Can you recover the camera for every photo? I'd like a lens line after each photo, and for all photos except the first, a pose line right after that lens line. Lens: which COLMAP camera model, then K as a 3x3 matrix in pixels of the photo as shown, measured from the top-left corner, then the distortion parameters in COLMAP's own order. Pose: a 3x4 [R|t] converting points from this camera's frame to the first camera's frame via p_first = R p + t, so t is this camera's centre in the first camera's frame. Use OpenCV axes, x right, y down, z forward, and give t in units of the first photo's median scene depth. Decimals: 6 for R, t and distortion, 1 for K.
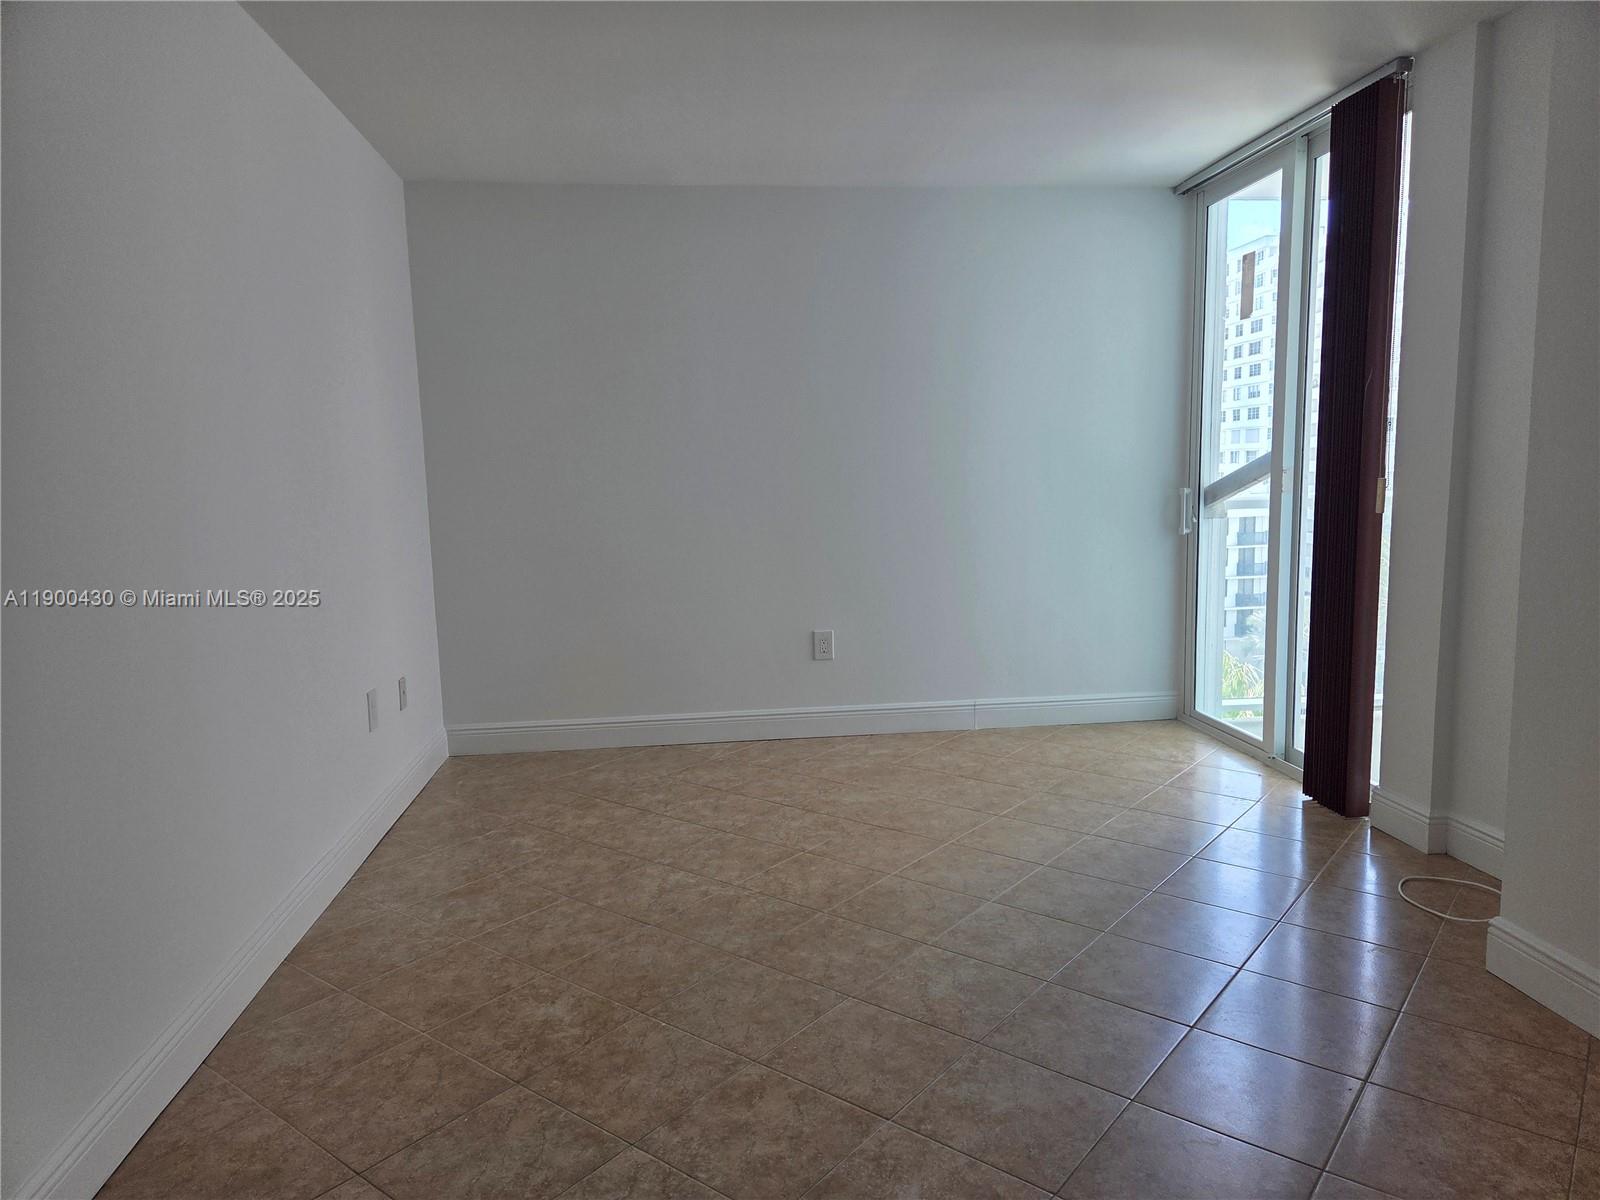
lens RADIAL K [[1089.0, 0, 809.3], [0, 1089.0, 613.0], [0, 0, 1]] dist [0.075663, -0.076629]
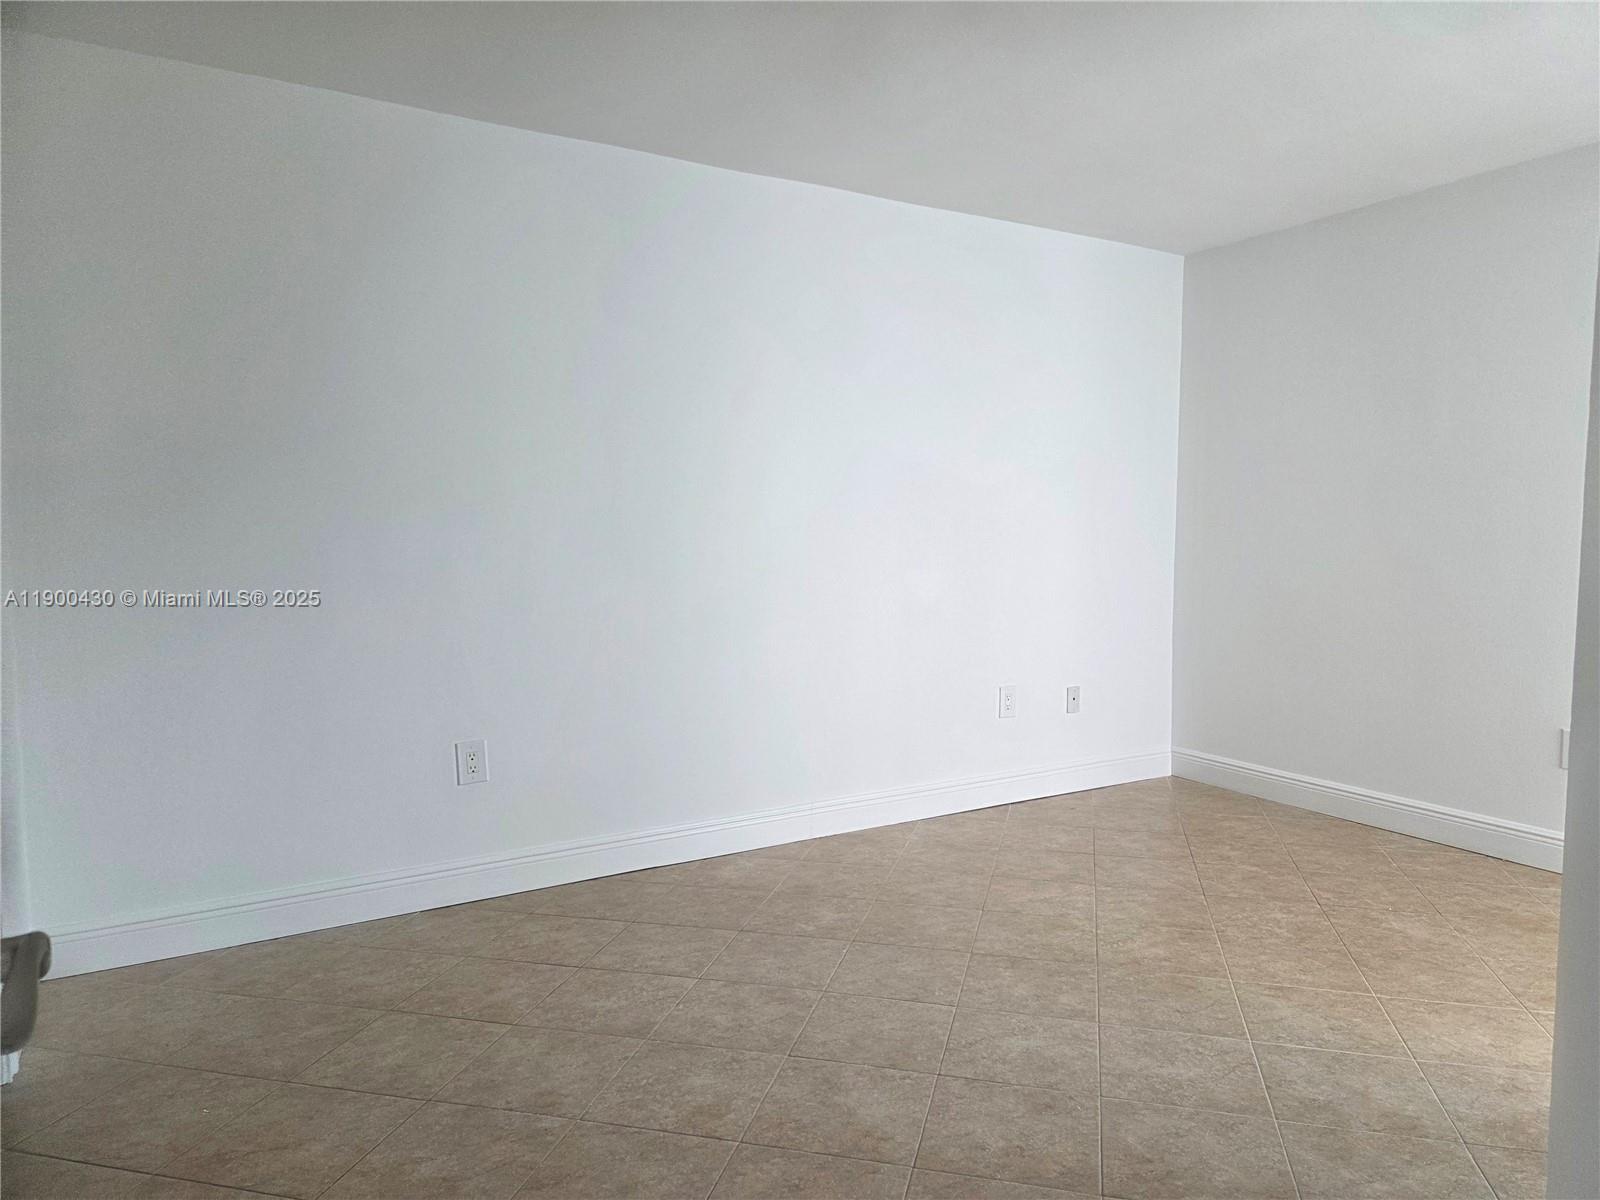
lens RADIAL K [[1089.0, 0, 809.3], [0, 1089.0, 613.0], [0, 0, 1]] dist [0.075663, -0.076629]
pose [[0.384497, 0.091924, -0.918538, 0.592951], [-0.129372, 0.990576, 0.044978, -0.035069], [0.914016, 0.101539, 0.392766, 0.269822]]
